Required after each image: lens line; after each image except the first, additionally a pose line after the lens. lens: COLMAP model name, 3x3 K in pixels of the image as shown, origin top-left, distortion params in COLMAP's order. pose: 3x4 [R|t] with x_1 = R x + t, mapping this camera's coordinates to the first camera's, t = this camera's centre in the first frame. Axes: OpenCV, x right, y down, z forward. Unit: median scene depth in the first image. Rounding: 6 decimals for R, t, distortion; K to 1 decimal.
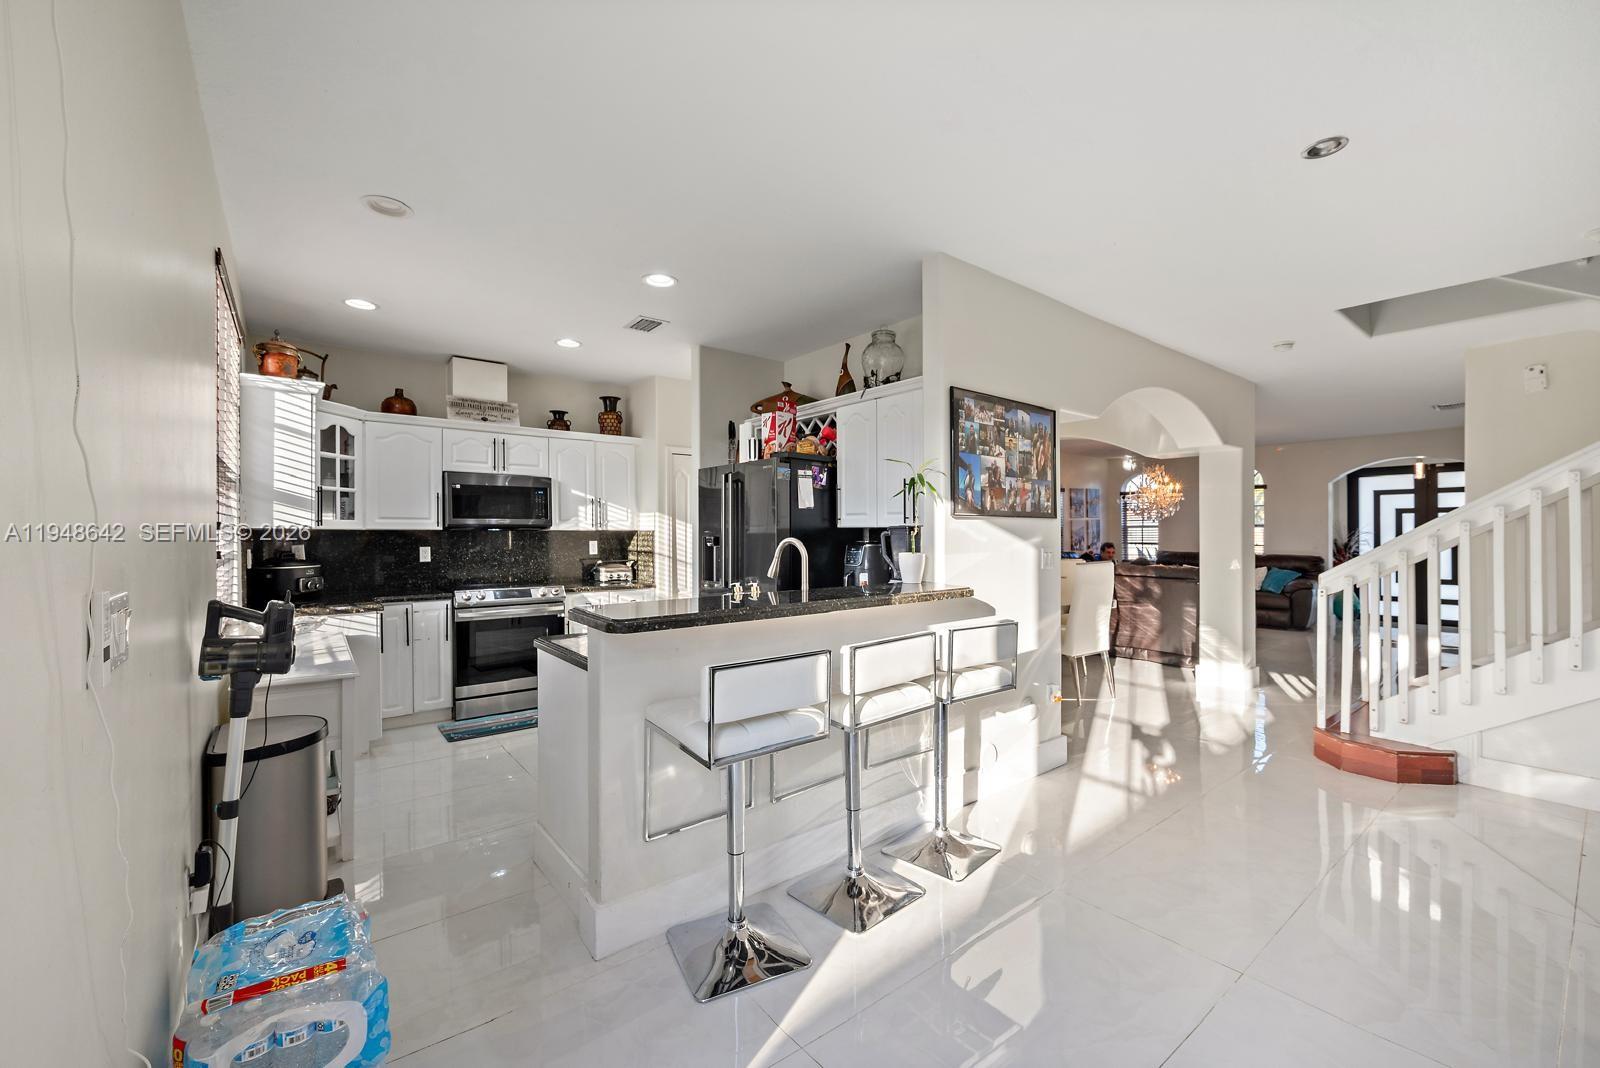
lens RADIAL K [[650.2, 0, 801.6], [0, 650.2, 540.8], [0, 0, 1]] dist [-0.006002, 0.001985]
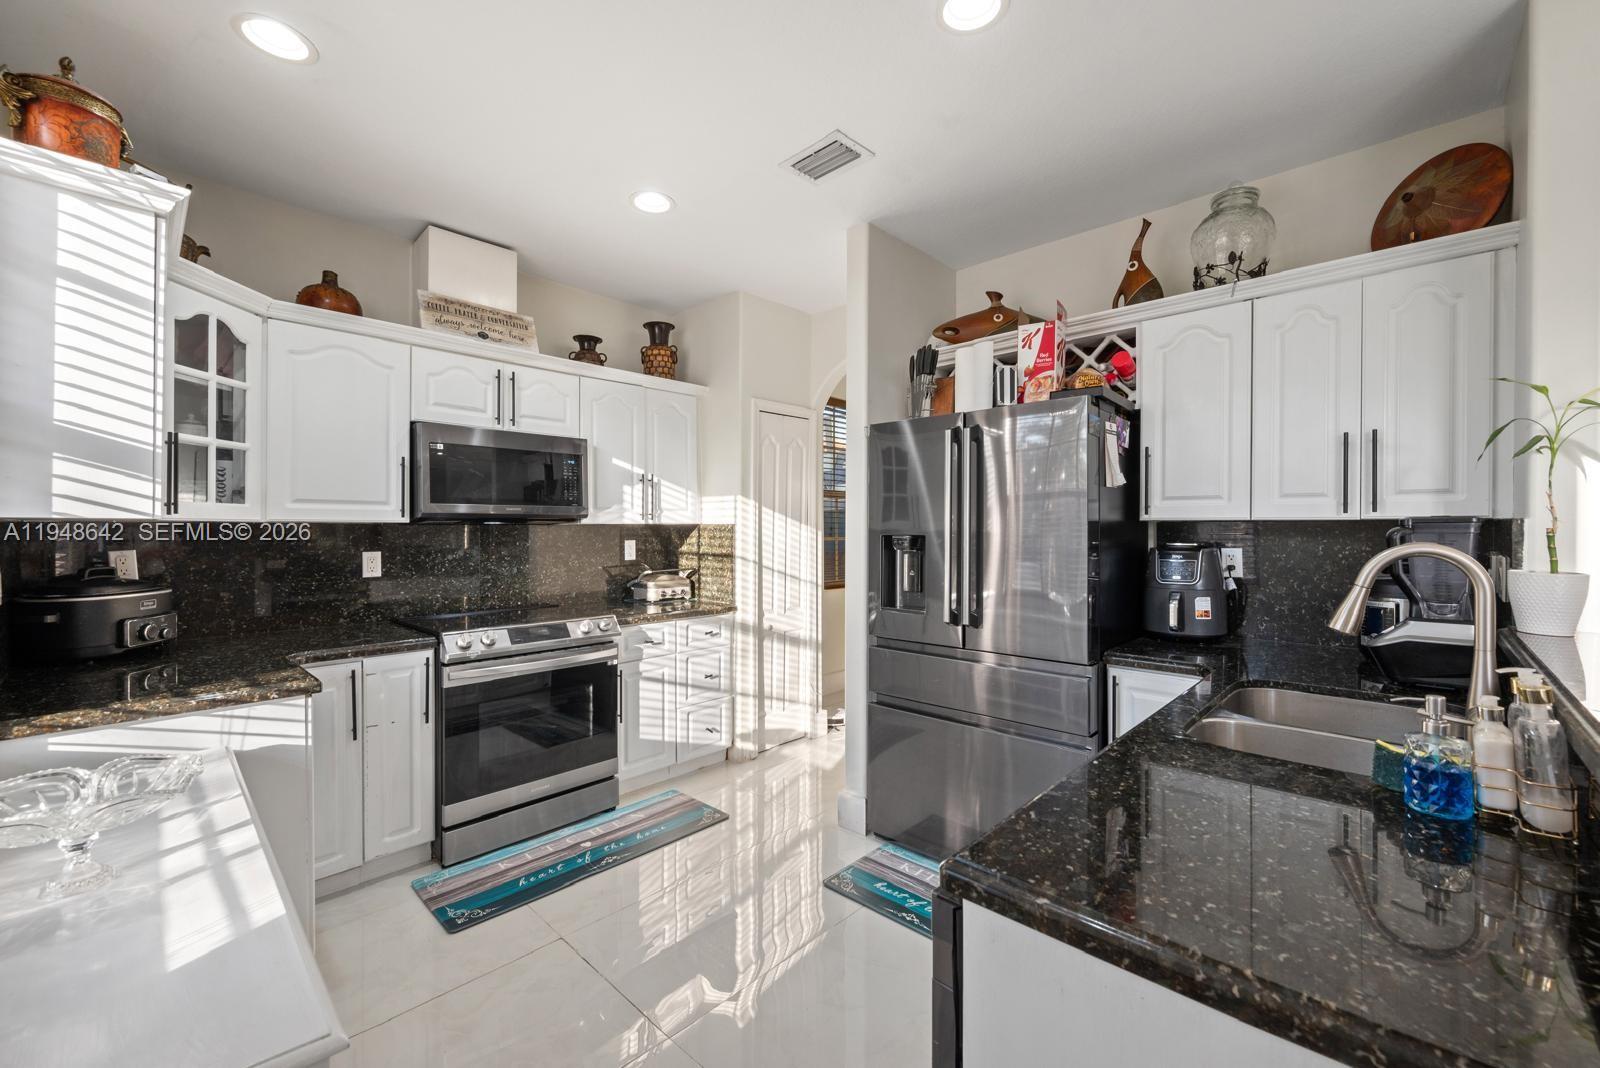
lens RADIAL K [[650.2, 0, 798.0], [0, 650.2, 526.0], [0, 0, 1]] dist [-0.006002, 0.001985]
pose [[0.990177, 0.000227, 0.139819, -0.300762], [0.001386, 0.999934, -0.011439, -0.007110], [-0.139812, 0.011521, 0.990111, 0.394019]]
